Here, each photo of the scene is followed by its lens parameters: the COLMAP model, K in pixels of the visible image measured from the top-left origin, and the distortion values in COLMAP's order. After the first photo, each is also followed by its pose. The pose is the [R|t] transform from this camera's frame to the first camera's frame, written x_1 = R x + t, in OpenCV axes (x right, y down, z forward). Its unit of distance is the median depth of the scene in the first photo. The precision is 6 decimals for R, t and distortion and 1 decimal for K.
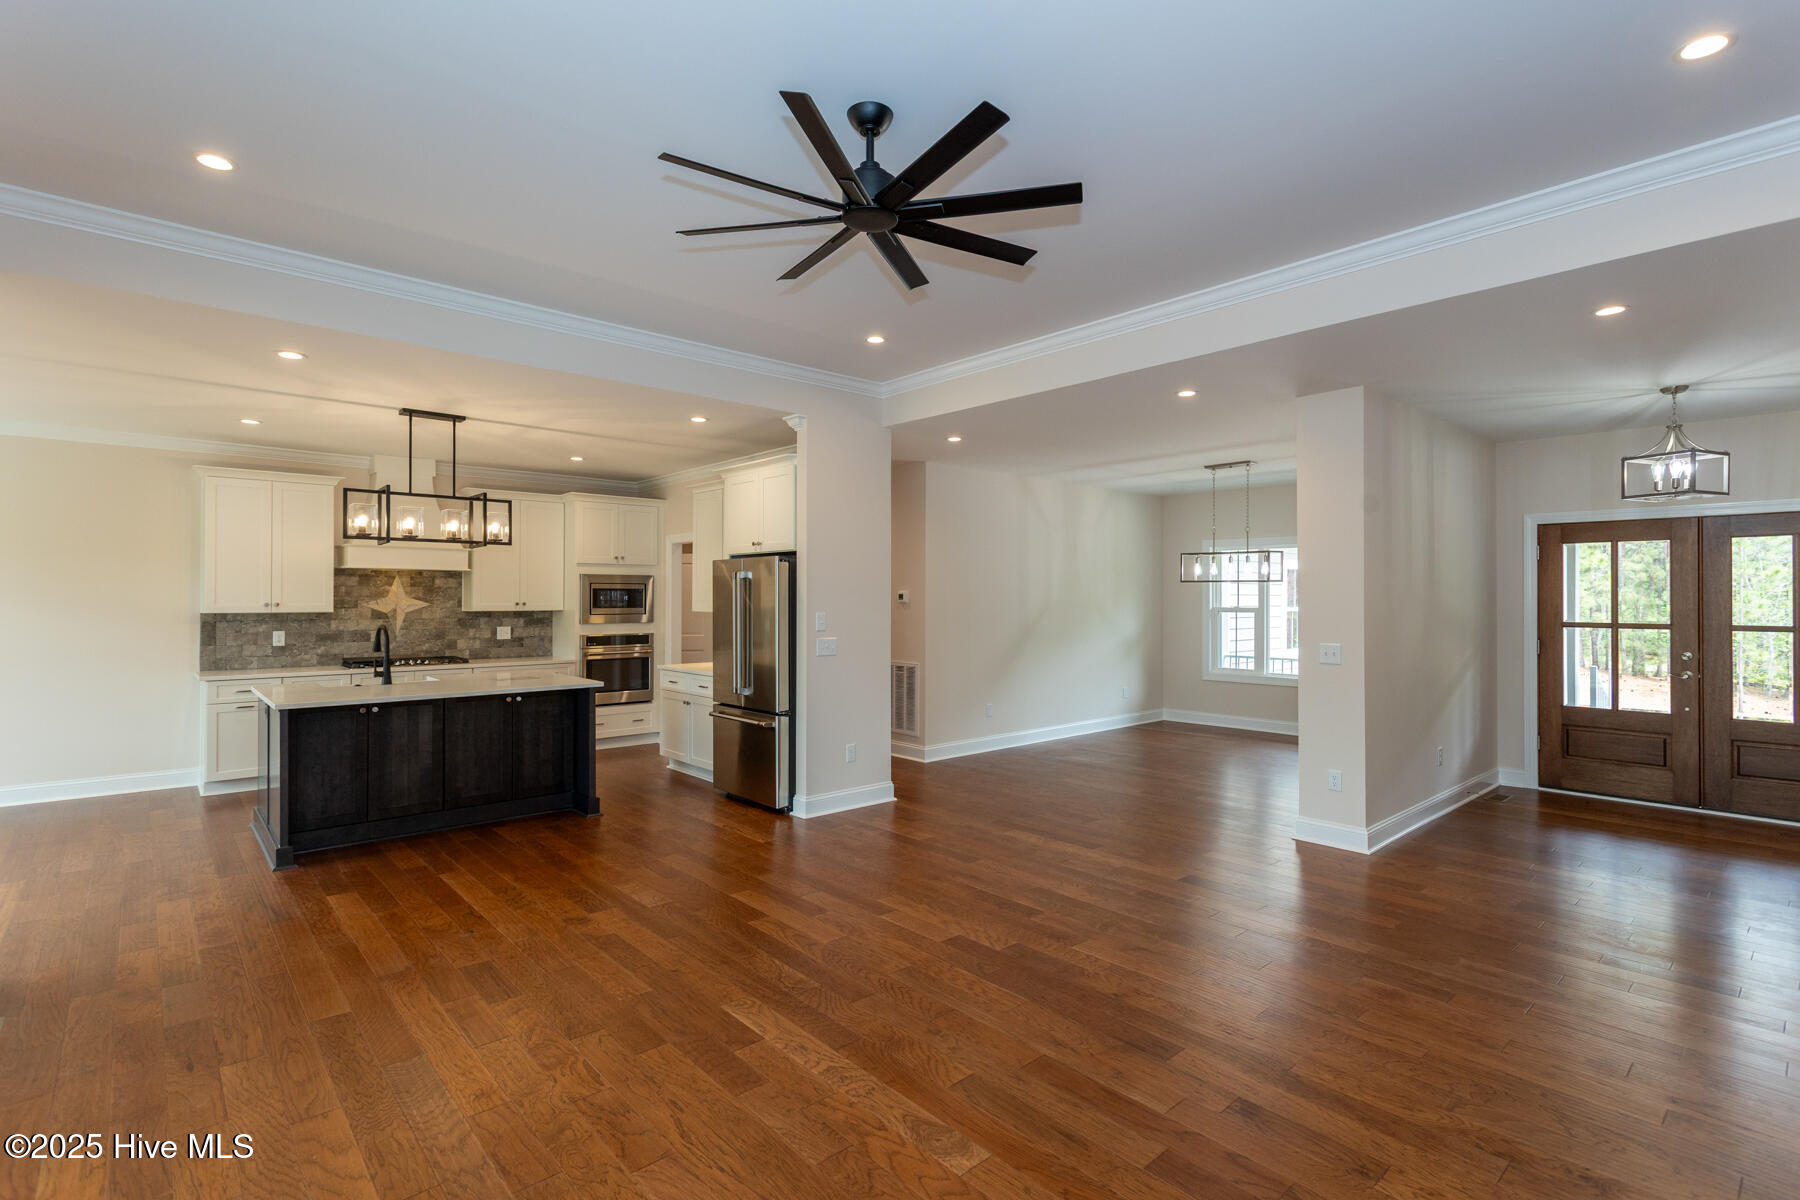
lens RADIAL K [[860.6, 0, 900.0], [0, 860.6, 600.0], [0, 0, 1]] dist [0.015127, -0.000114]
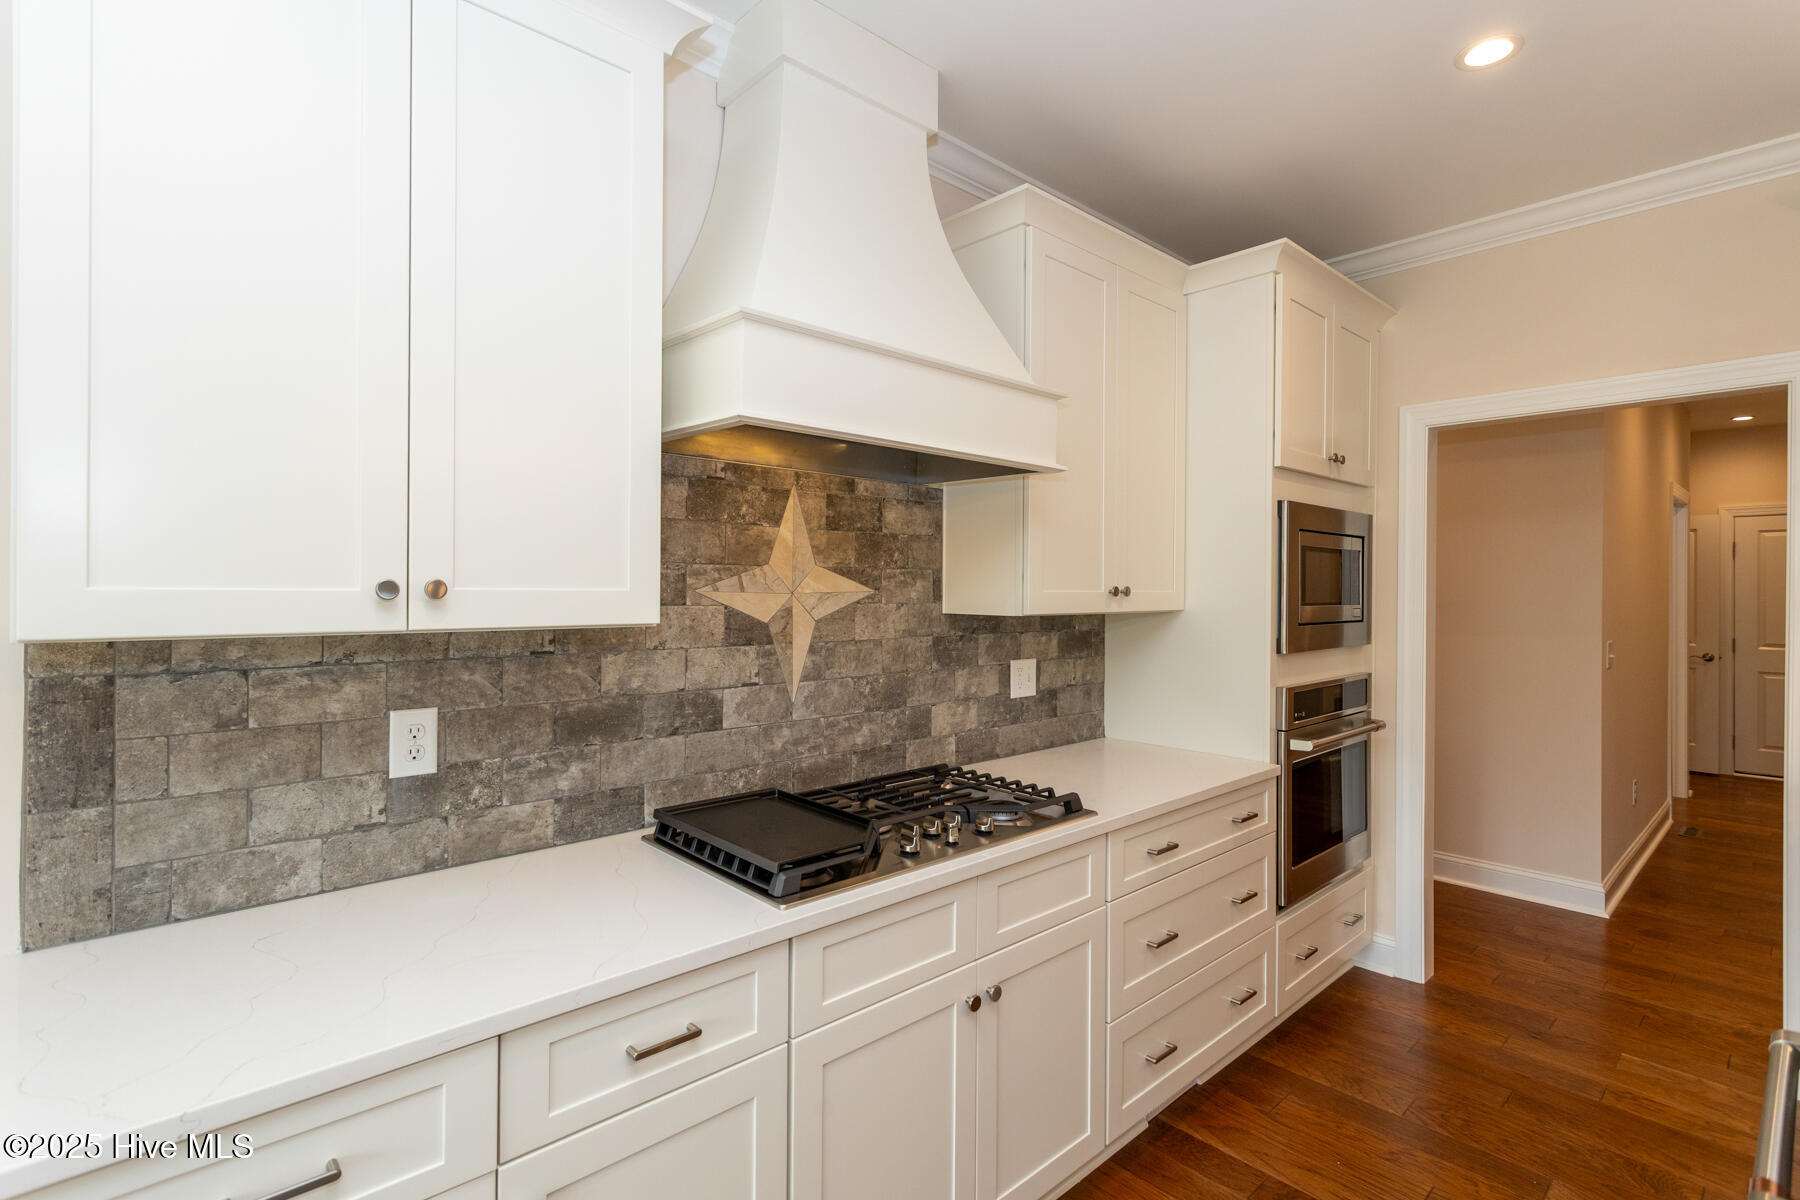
lens RADIAL K [[860.6, 0, 900.0], [0, 860.6, 600.0], [0, 0, 1]] dist [0.015127, -0.000114]
pose [[0.999873, 0.000471, 0.015943, -0.575568], [-0.000617, 0.999958, 0.009181, 0.005431], [-0.015938, -0.009190, 0.999831, 0.751261]]
